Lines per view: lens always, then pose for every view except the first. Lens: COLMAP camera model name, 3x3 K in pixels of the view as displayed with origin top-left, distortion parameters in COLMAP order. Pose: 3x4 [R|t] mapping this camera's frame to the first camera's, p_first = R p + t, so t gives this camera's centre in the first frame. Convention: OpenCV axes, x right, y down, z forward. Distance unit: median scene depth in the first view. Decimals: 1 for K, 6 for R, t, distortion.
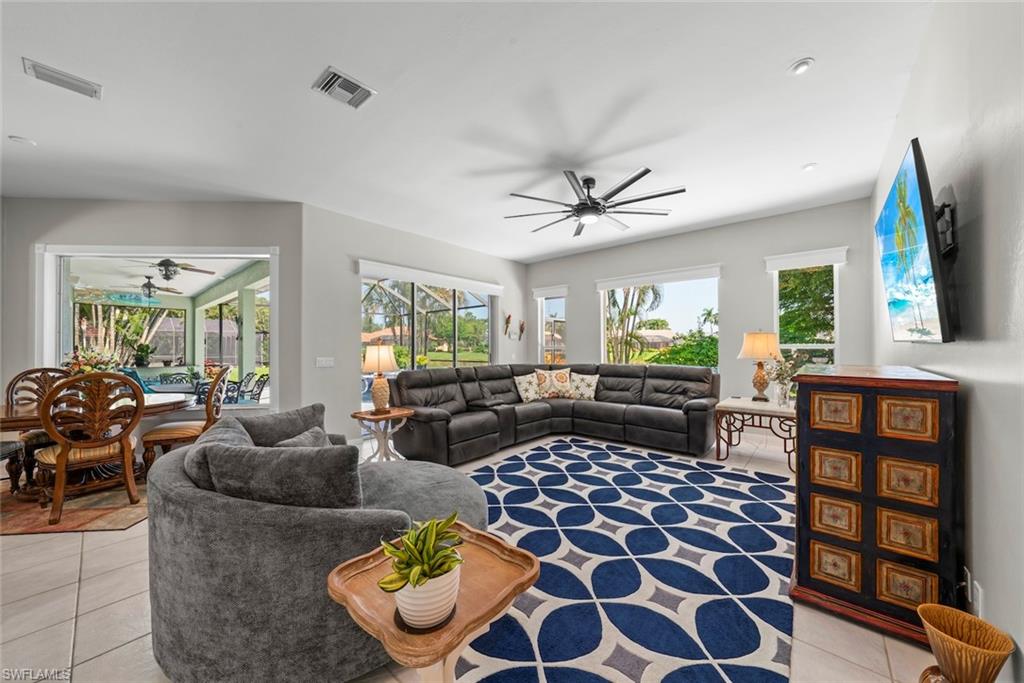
lens RADIAL K [[356.8, 0, 512.3], [0, 356.8, 347.2], [0, 0, 1]] dist [0.000590, 0.000004]
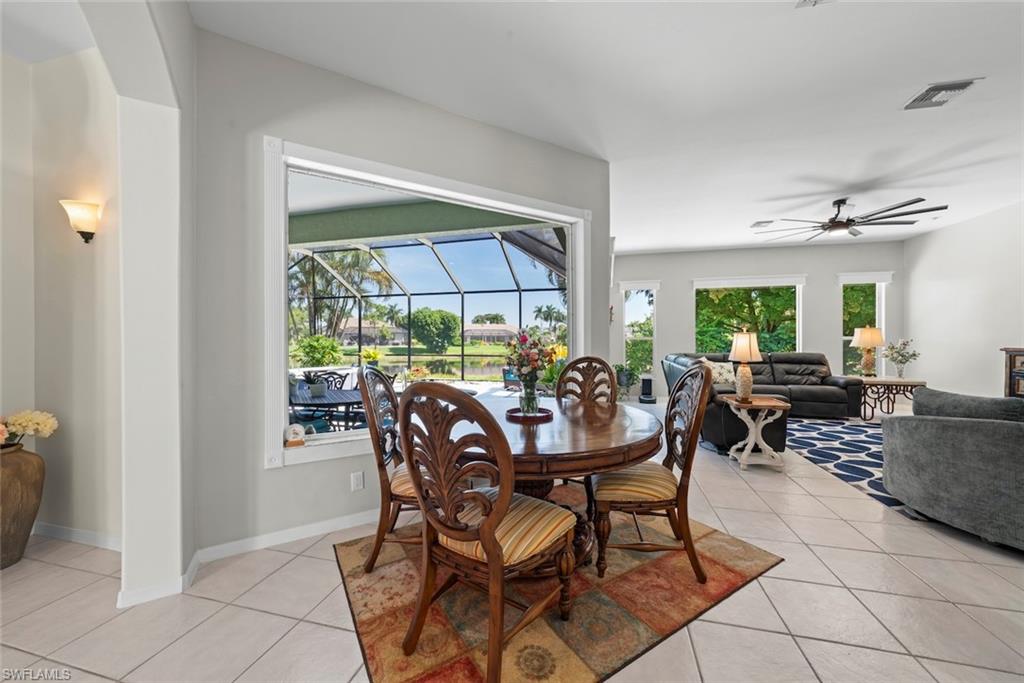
lens RADIAL K [[375.1, 0, 512.4], [0, 375.1, 342.2], [0, 0, 1]] dist [-0.001607, 0.000721]
pose [[0.897706, 0.006685, 0.440544, -2.054132], [-0.007133, 0.999974, -0.000641, 0.042926], [-0.440537, -0.002567, 0.897731, 0.509599]]
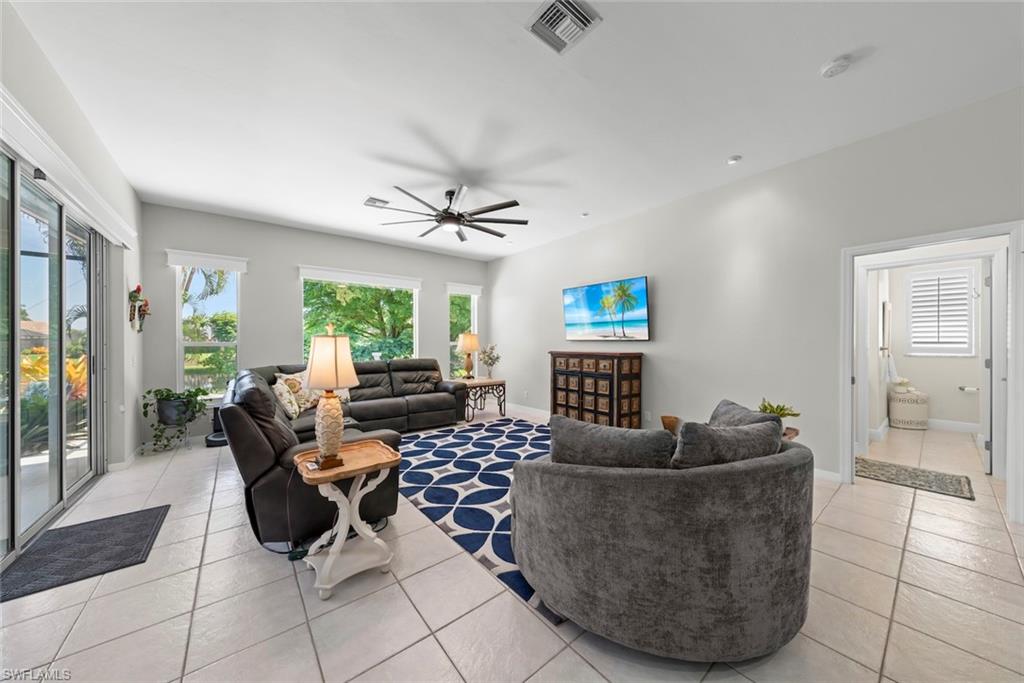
lens RADIAL K [[338.9, 0, 513.4], [0, 338.9, 342.1], [0, 0, 1]] dist [-0.001185, 0.000234]
pose [[0.184655, 0.013072, 0.982716, -1.187704], [0.004922, 0.999887, -0.014225, 0.024646], [-0.982791, 0.007464, 0.184570, 0.928242]]
